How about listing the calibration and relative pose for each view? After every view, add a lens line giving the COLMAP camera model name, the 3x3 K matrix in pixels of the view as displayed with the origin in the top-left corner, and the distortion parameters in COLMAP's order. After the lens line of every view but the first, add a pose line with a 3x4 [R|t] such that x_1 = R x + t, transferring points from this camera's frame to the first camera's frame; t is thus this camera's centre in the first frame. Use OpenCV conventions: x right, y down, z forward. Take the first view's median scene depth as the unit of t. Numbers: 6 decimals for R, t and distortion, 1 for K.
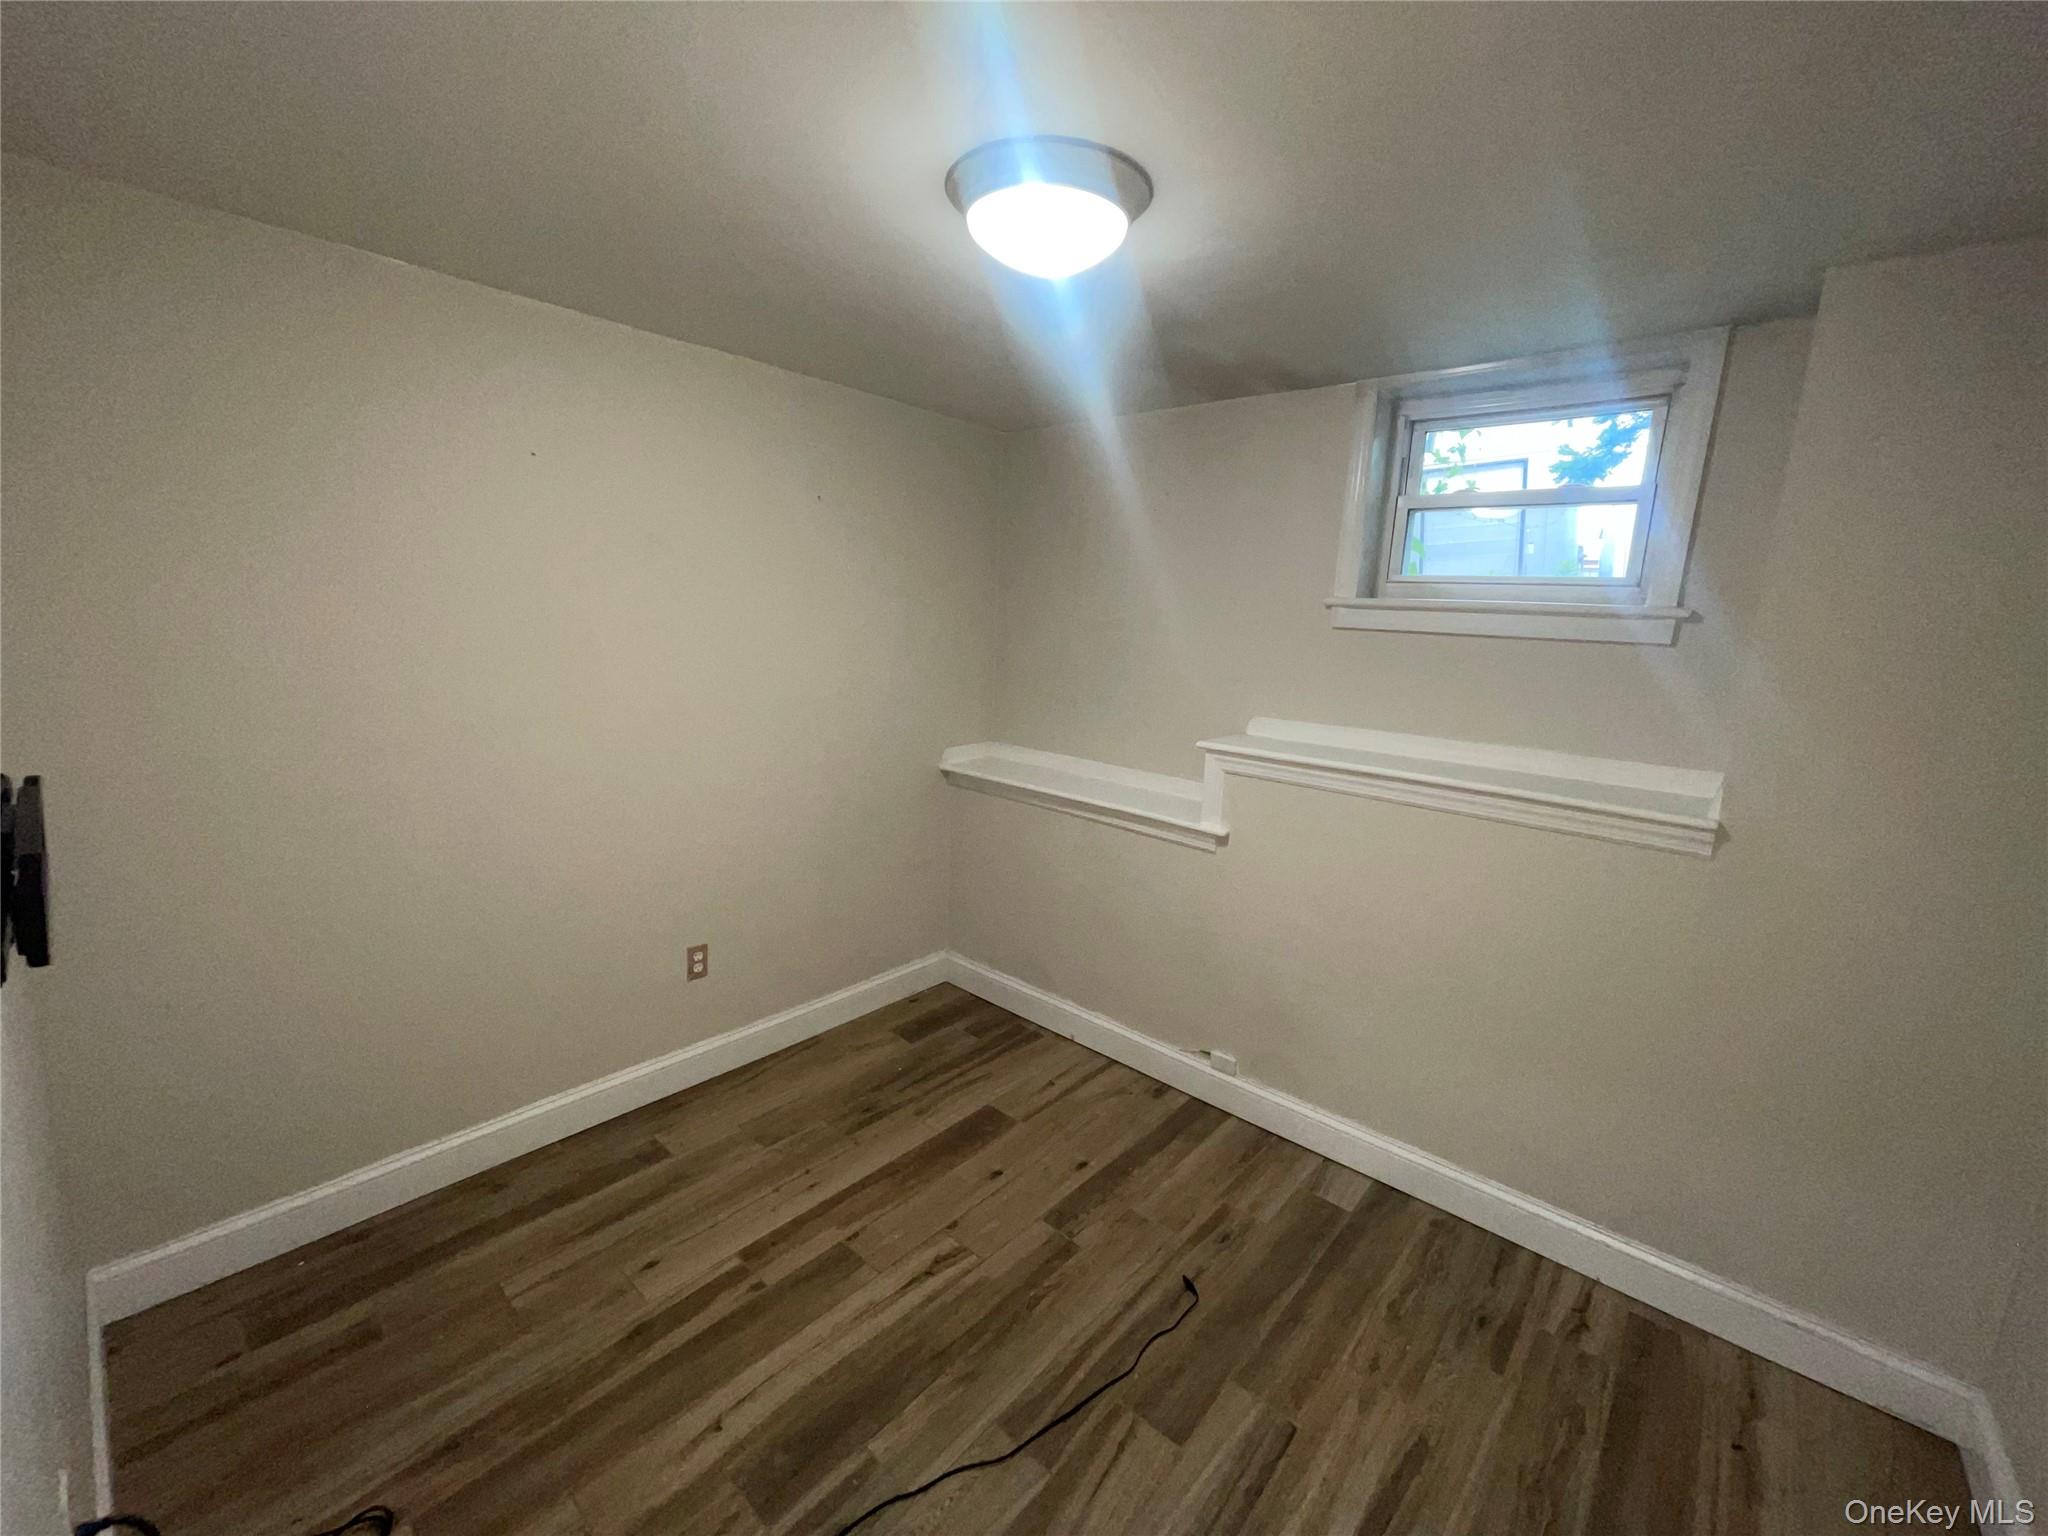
lens RADIAL K [[837.2, 0, 1013.0], [0, 837.2, 764.3], [0, 0, 1]] dist [-0.003020, 0.000146]
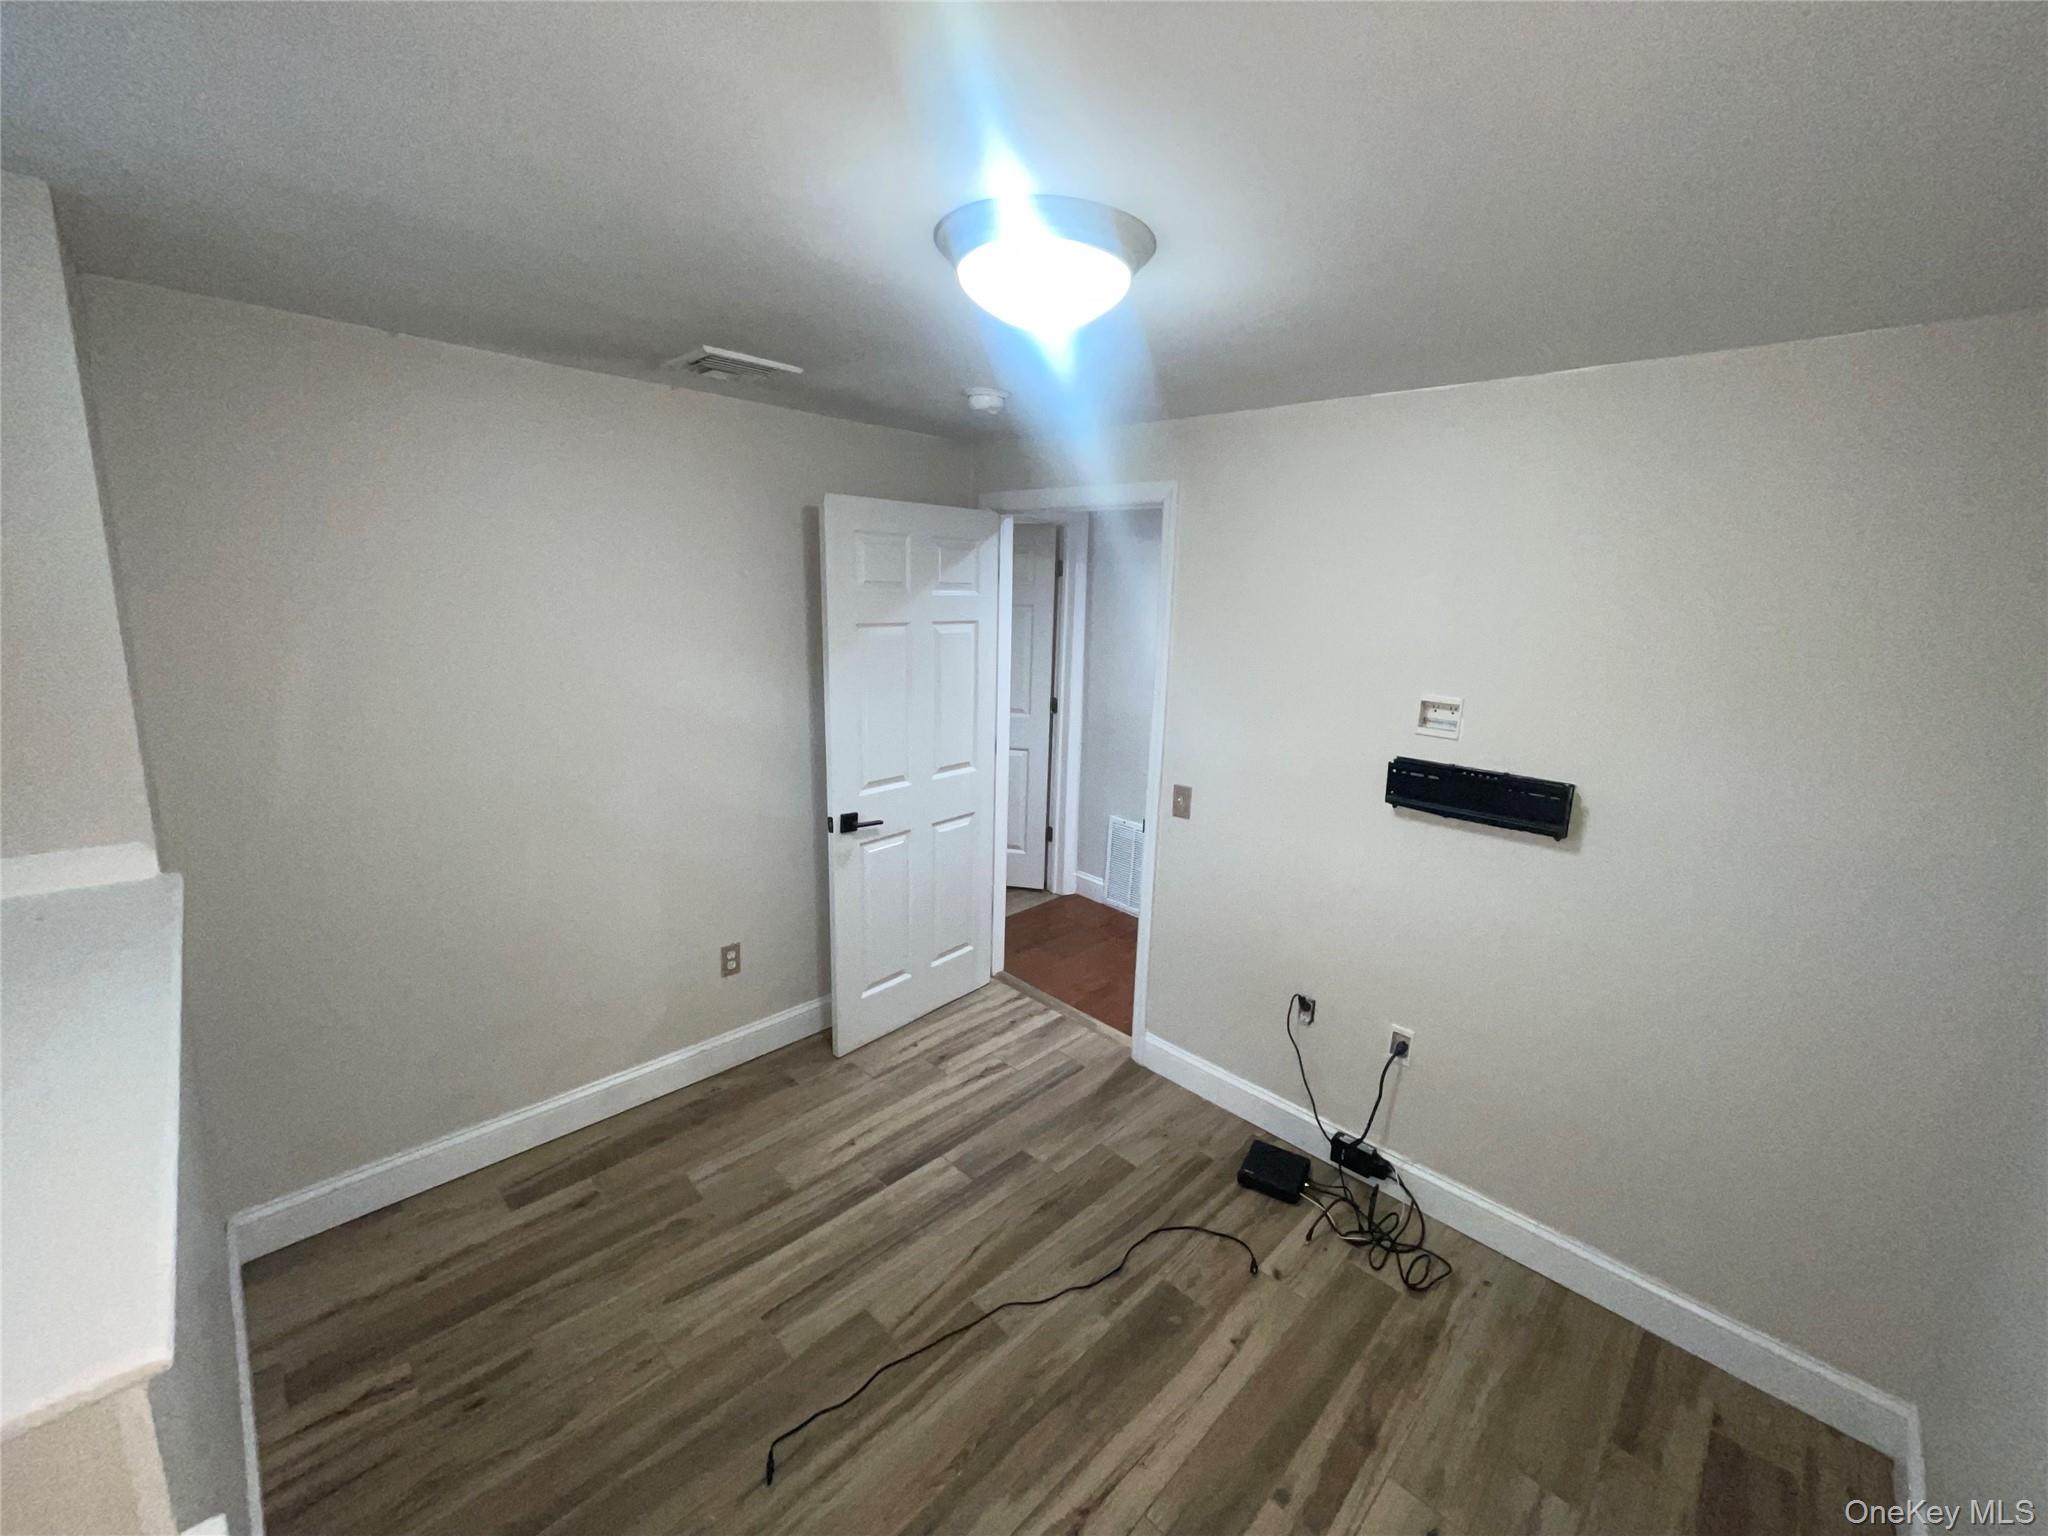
lens RADIAL K [[837.2, 0, 1013.0], [0, 837.2, 764.3], [0, 0, 1]] dist [-0.003020, 0.000146]
pose [[-0.994944, -0.090334, 0.043890, -0.003224], [-0.066313, 0.919092, 0.388423, -0.412278], [-0.075426, 0.383549, -0.920435, 1.677477]]
